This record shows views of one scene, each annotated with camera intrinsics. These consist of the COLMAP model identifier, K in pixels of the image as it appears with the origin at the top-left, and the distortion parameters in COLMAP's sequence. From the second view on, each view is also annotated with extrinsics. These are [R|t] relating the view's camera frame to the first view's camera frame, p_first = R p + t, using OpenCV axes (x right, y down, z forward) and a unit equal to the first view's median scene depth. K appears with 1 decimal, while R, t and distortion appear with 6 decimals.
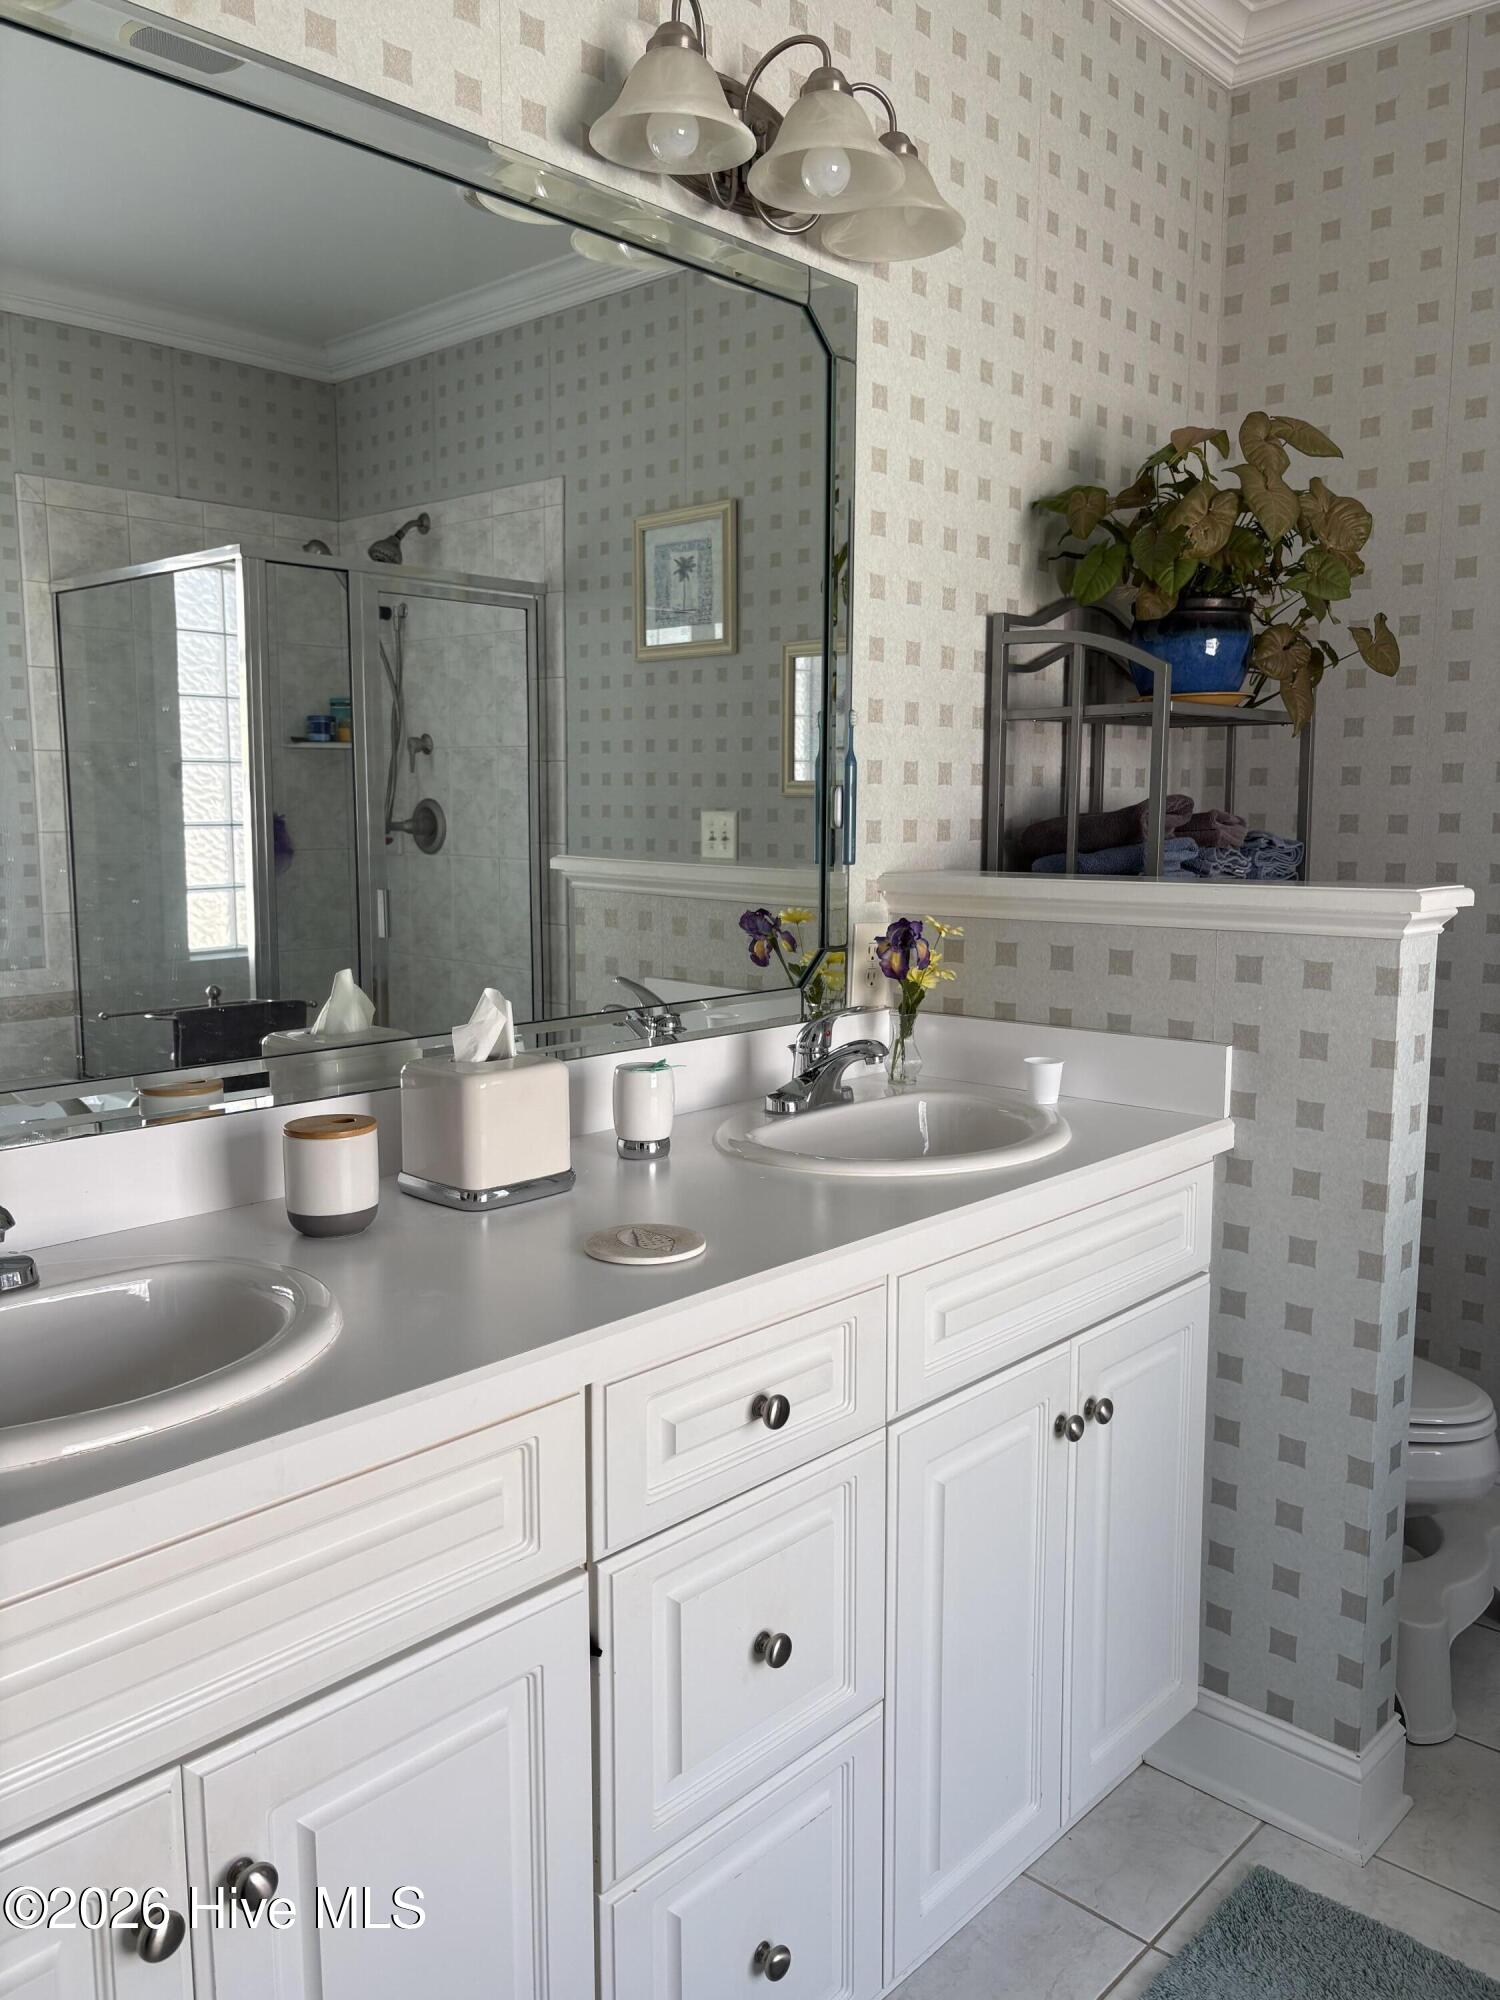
lens RADIAL K [[1526.6, 0, 758.8], [0, 1526.6, 991.1], [0, 0, 1]] dist [-0.000397, -0.000720]
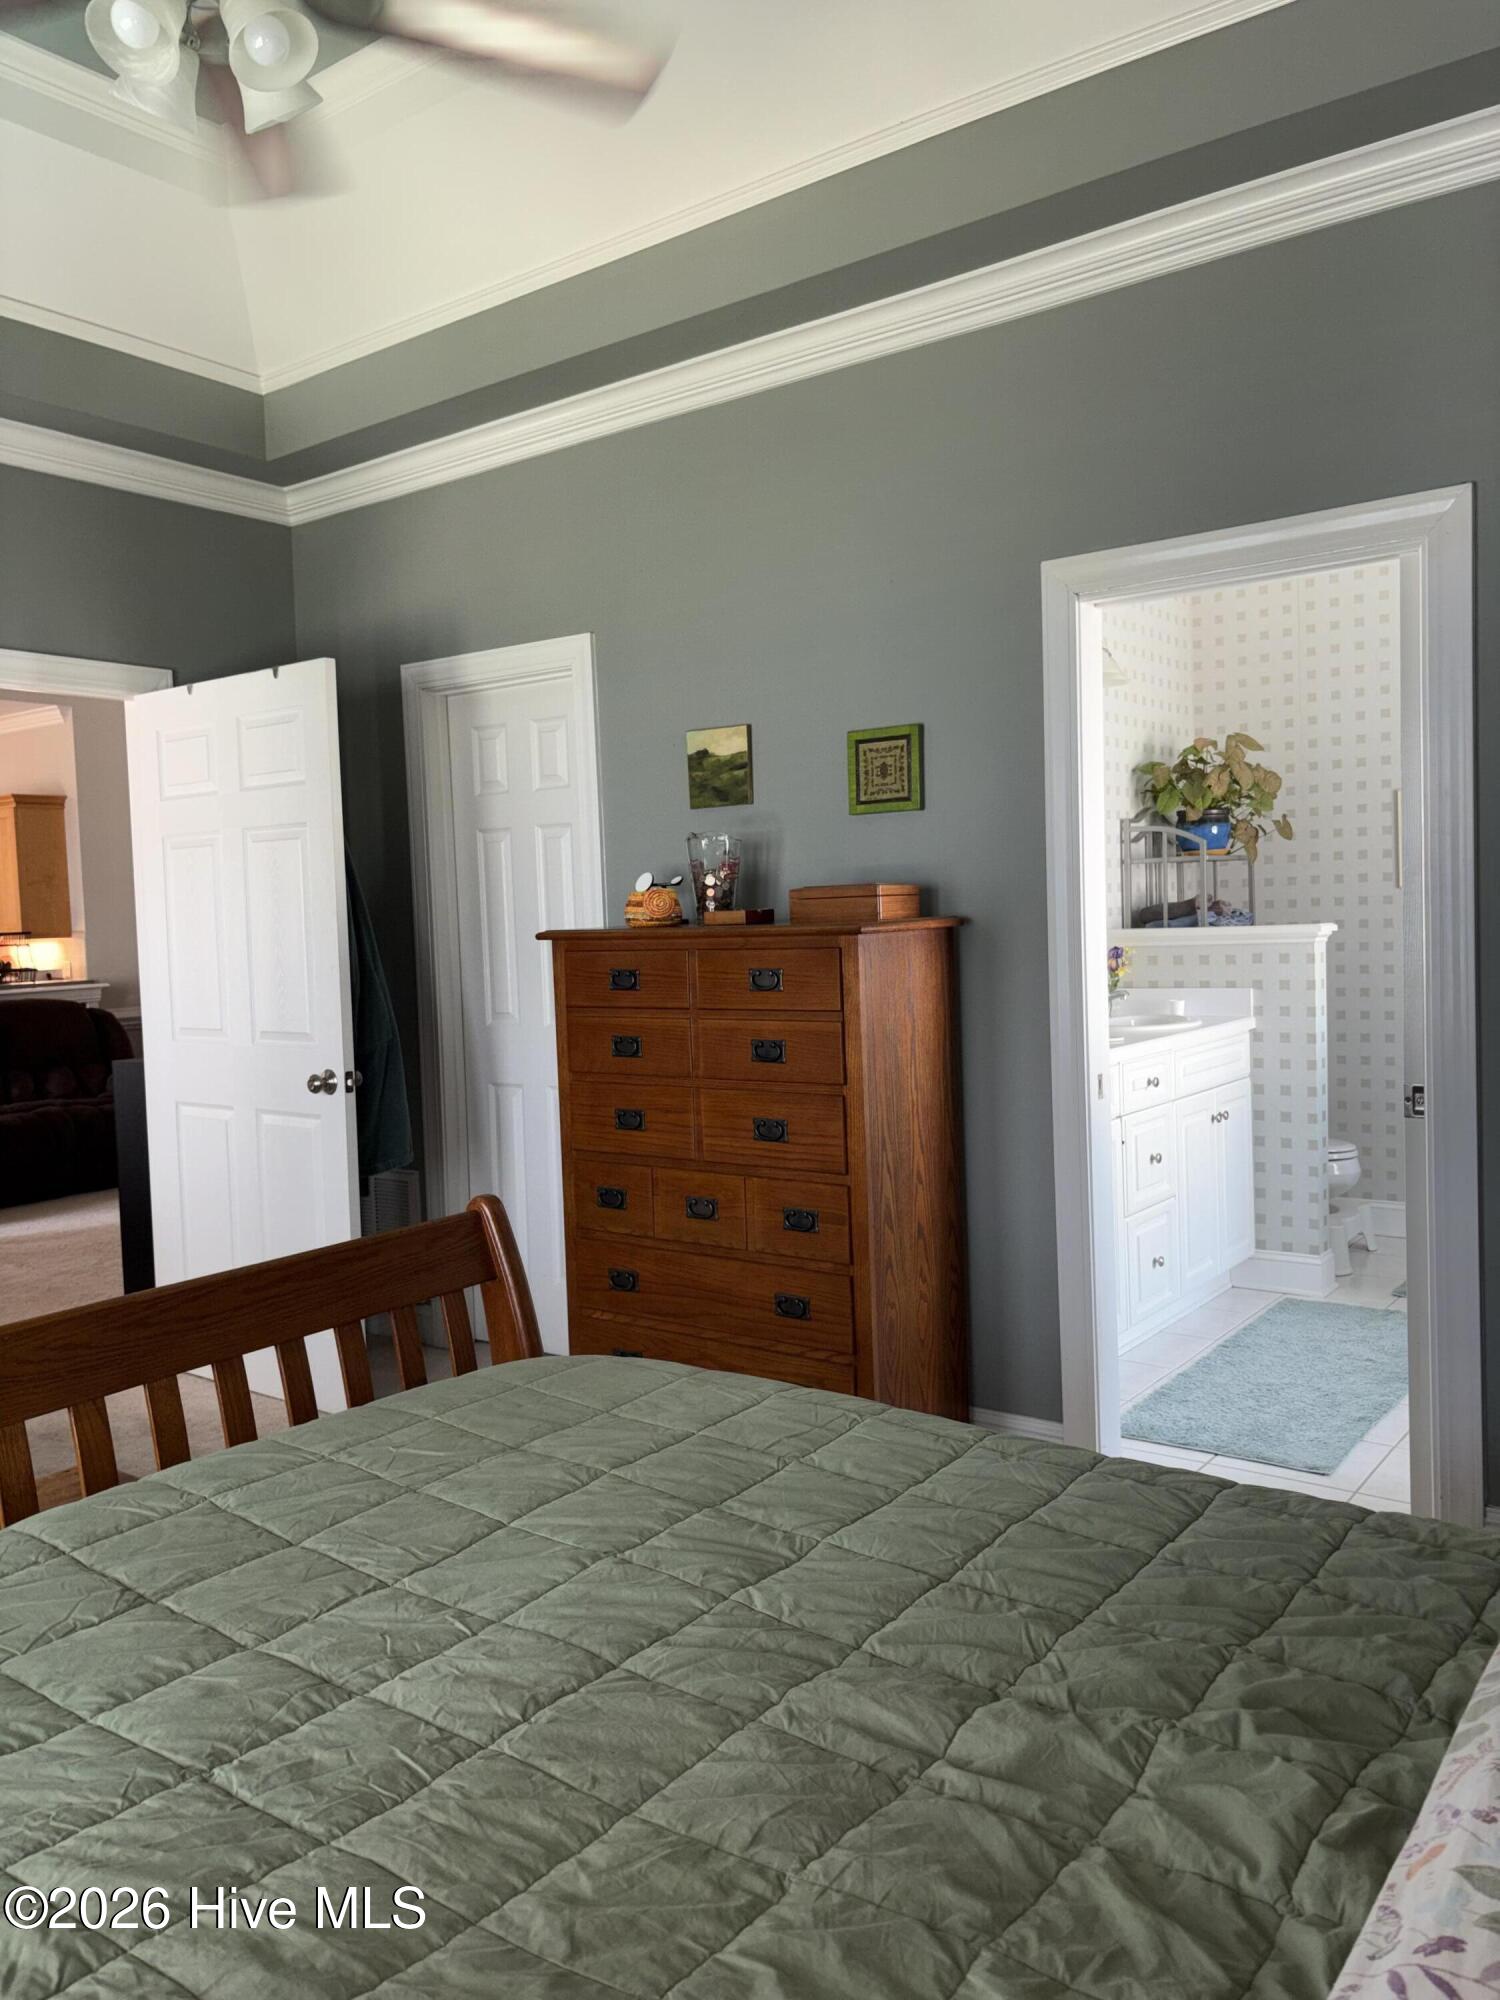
lens RADIAL K [[1515.0, 0, 743.9], [0, 1515.0, 997.2], [0, 0, 1]] dist [-0.002977, -0.009201]
pose [[0.993351, -0.043012, 0.106792, -0.692918], [0.050098, 0.996655, -0.064575, 0.145819], [-0.103658, 0.069495, 0.992182, -1.231590]]
